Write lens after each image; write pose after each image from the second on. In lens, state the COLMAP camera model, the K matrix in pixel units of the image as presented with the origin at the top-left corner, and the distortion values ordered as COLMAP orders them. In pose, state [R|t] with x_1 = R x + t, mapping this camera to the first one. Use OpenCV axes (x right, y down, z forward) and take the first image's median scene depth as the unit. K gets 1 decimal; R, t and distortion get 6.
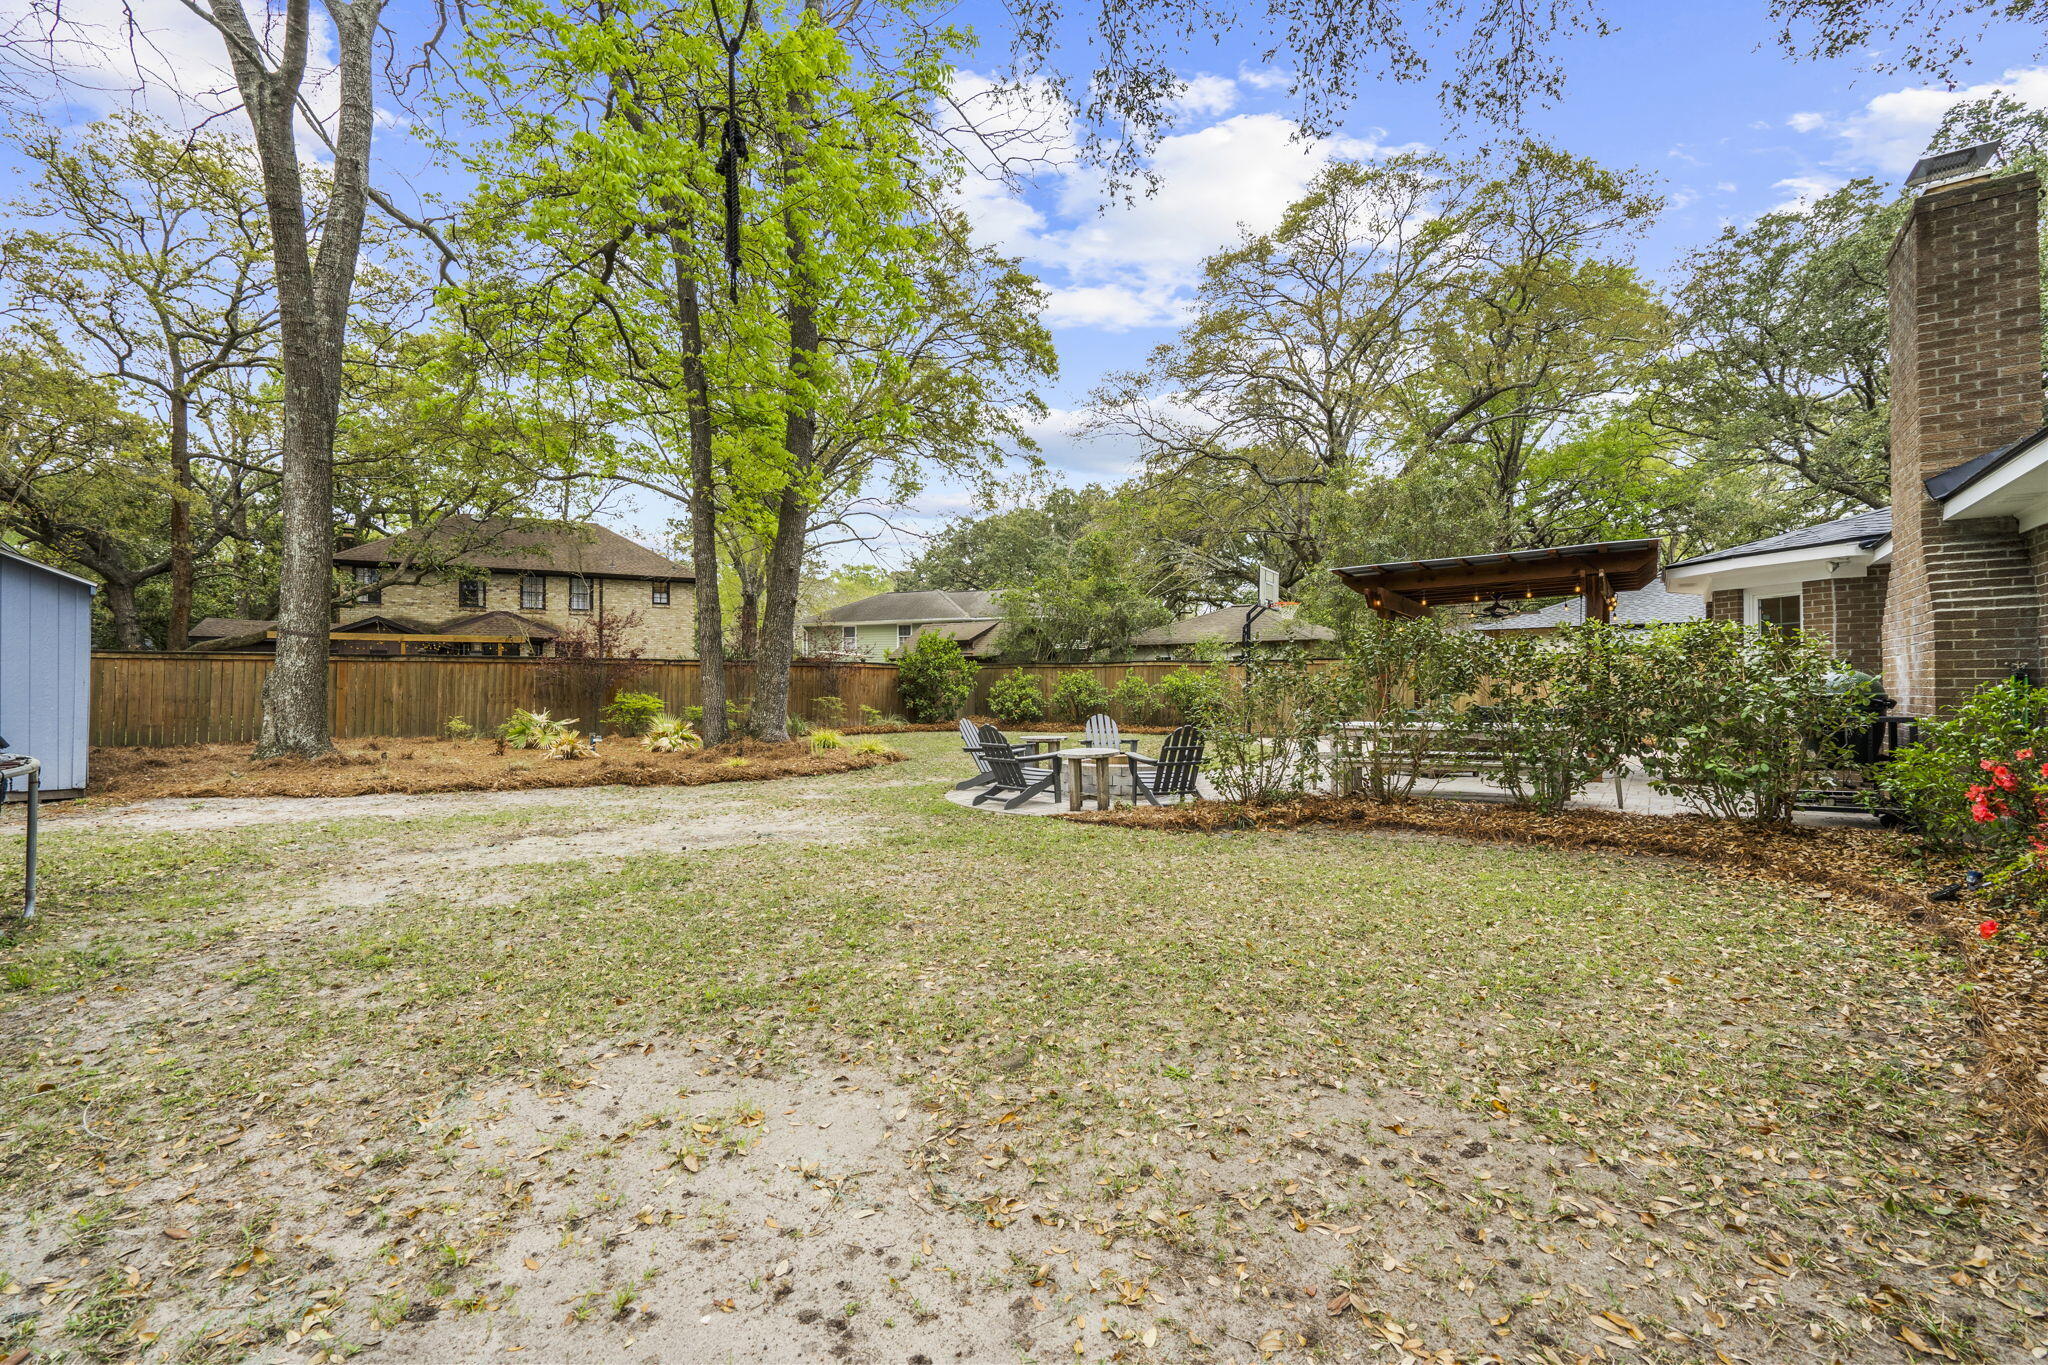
lens RADIAL K [[935.4, 0, 1014.2], [0, 935.4, 683.6], [0, 0, 1]] dist [-0.018085, 0.012685]
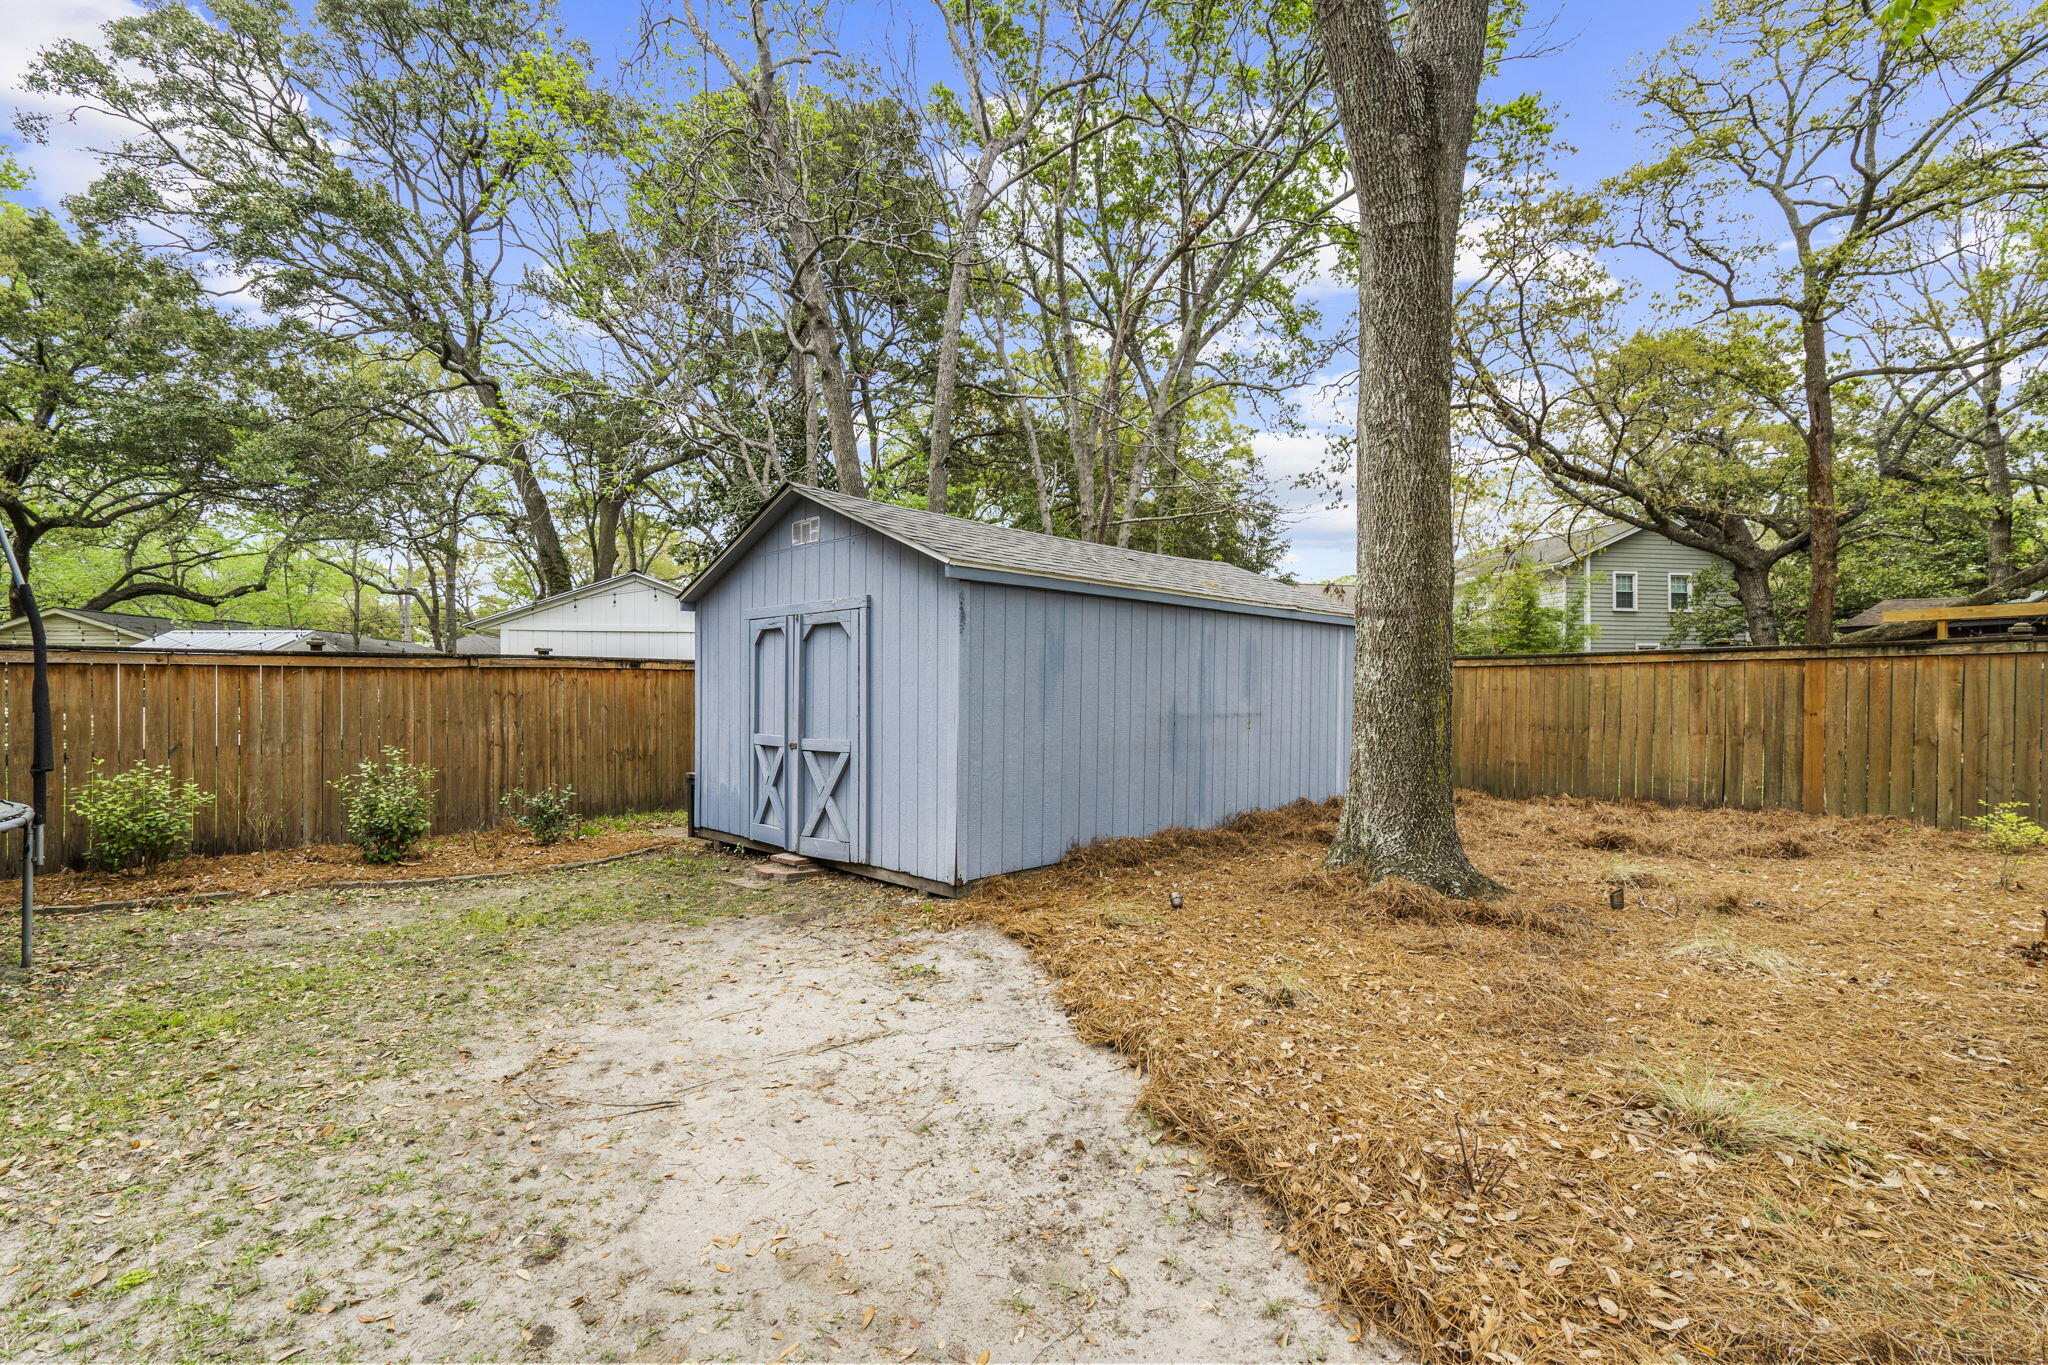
lens RADIAL K [[935.4, 0, 1014.2], [0, 935.4, 683.6], [0, 0, 1]] dist [-0.018085, 0.012685]
pose [[-0.048023, -0.007515, -0.998818, -0.149405], [-0.002563, 0.999969, -0.007400, -0.006984], [0.998843, 0.002205, -0.048041, 0.435143]]
